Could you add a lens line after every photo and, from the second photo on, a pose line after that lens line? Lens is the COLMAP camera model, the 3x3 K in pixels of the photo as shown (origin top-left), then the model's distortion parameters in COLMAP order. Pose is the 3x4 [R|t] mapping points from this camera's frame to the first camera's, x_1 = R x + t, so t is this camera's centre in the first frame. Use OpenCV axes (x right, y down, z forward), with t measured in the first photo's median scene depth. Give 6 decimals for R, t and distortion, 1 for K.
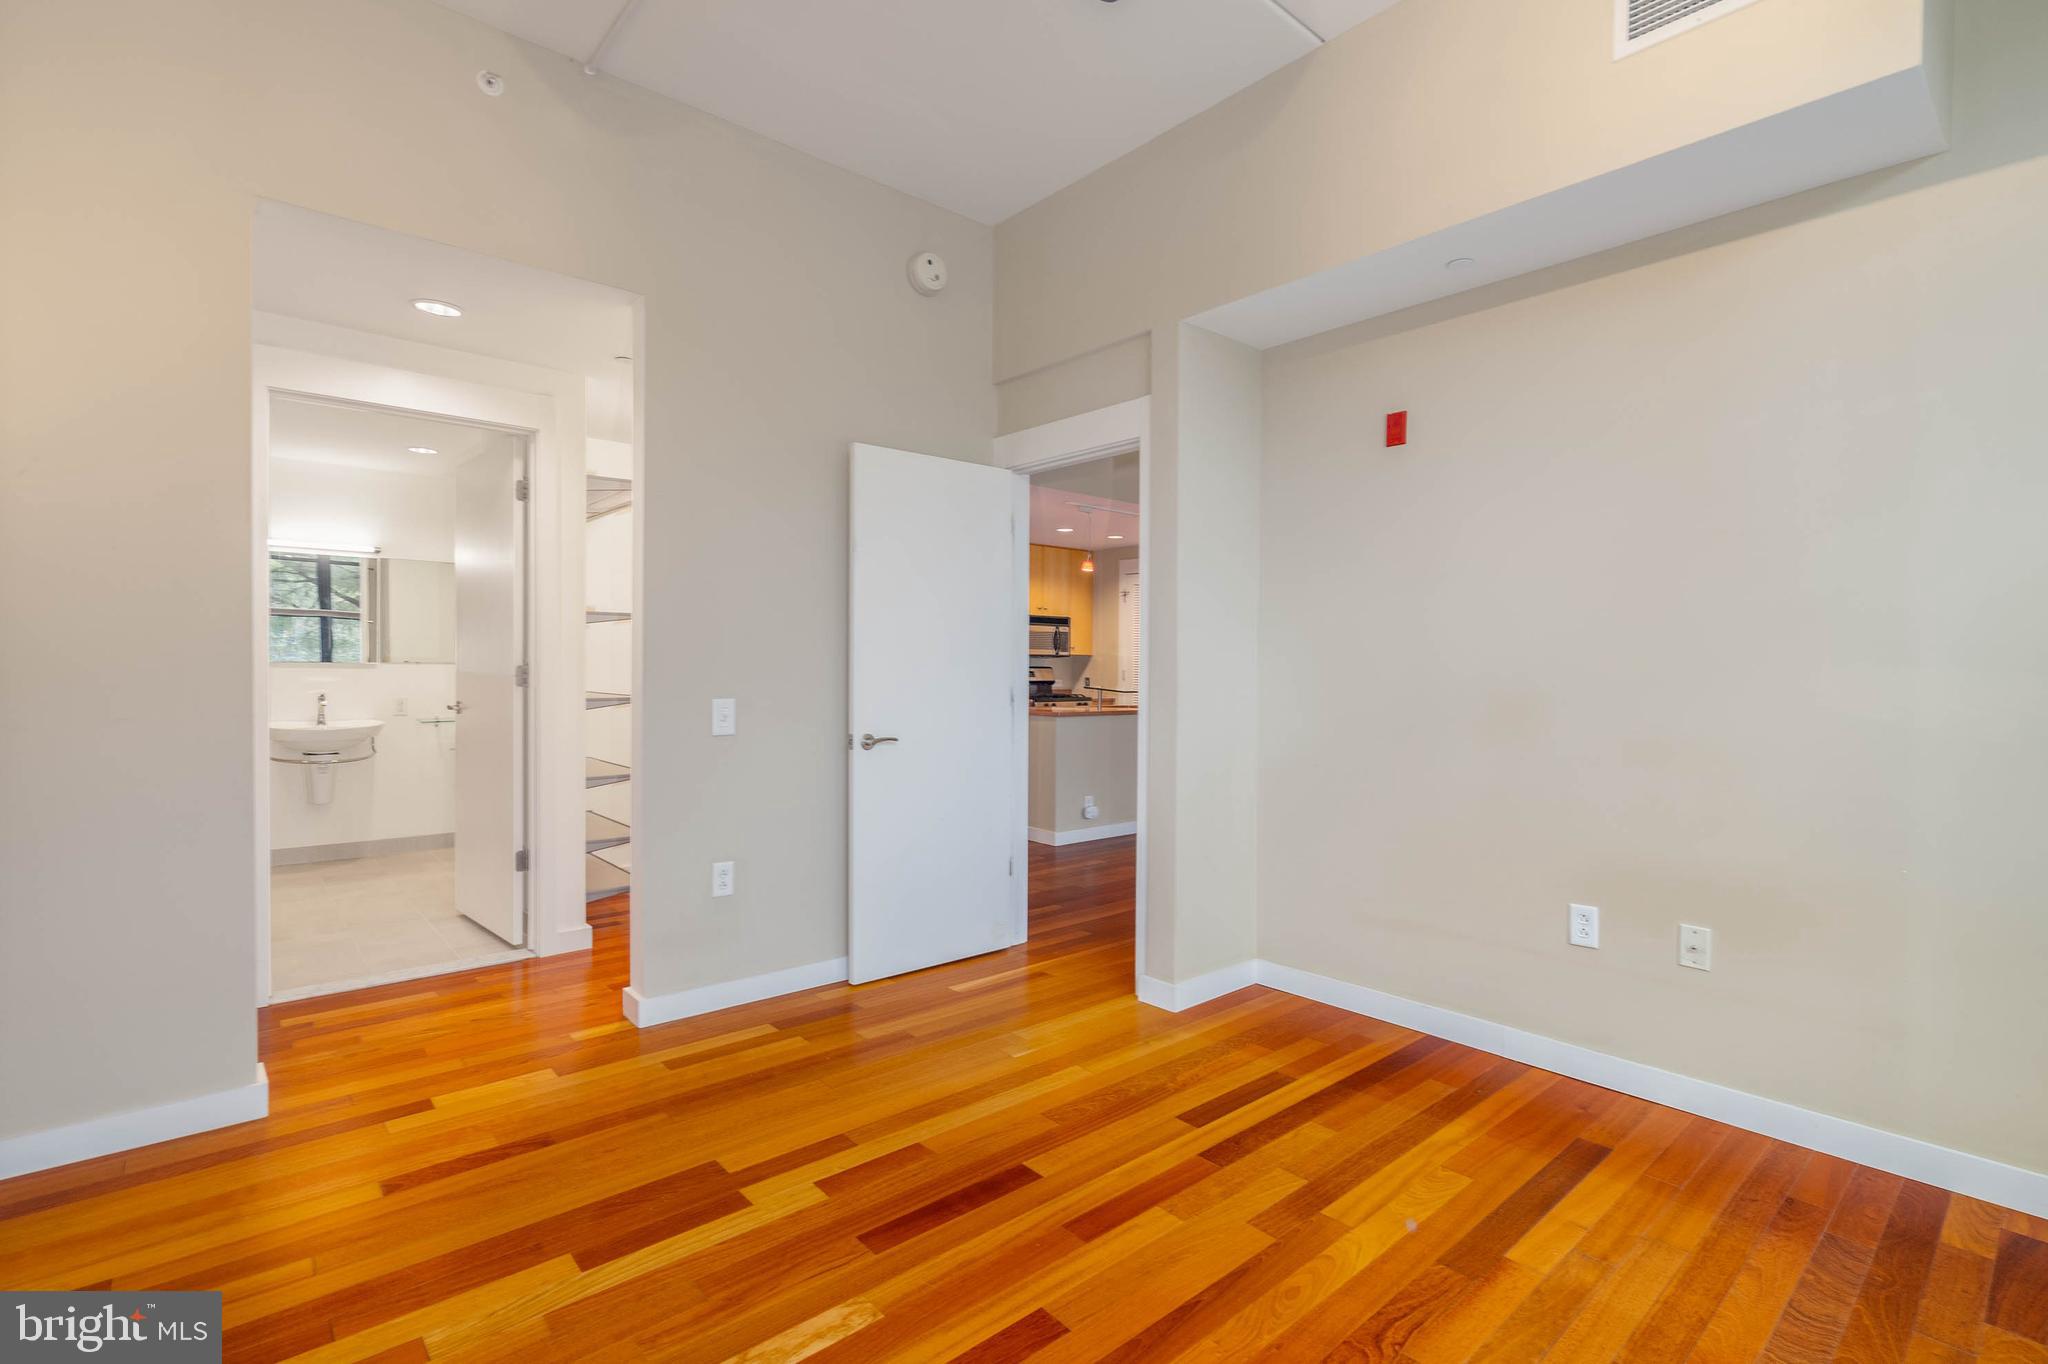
lens RADIAL K [[954.2, 0, 1024.0], [0, 954.2, 682.0], [0, 0, 1]] dist [-0.005103, -0.000479]
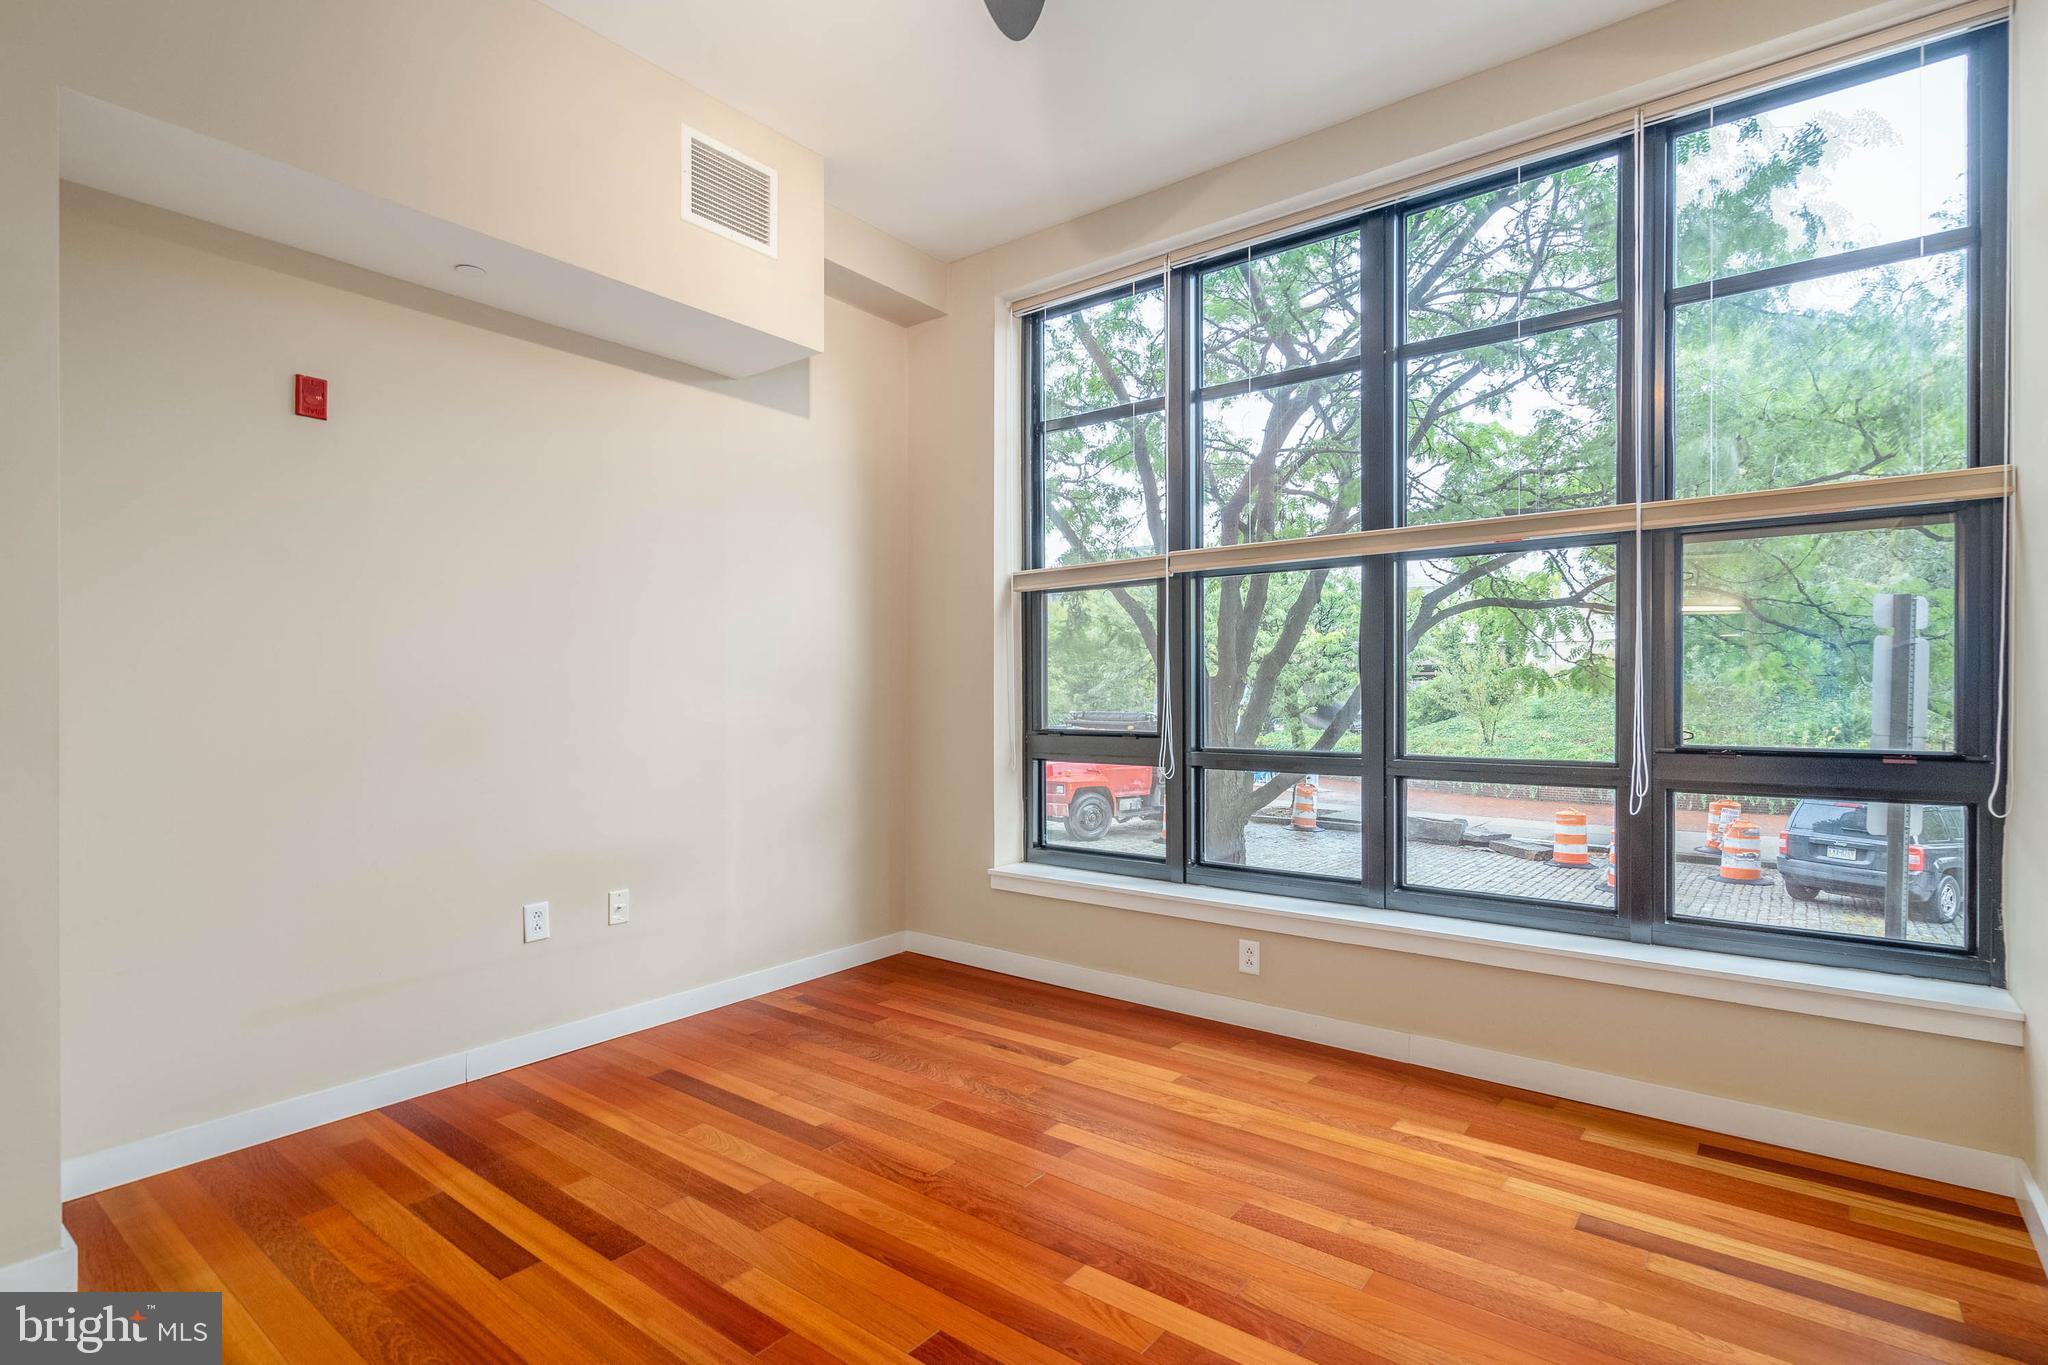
lens RADIAL K [[1012.3, 0, 909.2], [0, 1012.3, 696.1], [0, 0, 1]] dist [-0.000953, -0.000382]
pose [[-0.144788, -0.008266, 0.989428, -0.728230], [0.014446, 0.999841, 0.010467, -0.014982], [-0.989357, 0.015809, -0.144646, 0.835530]]
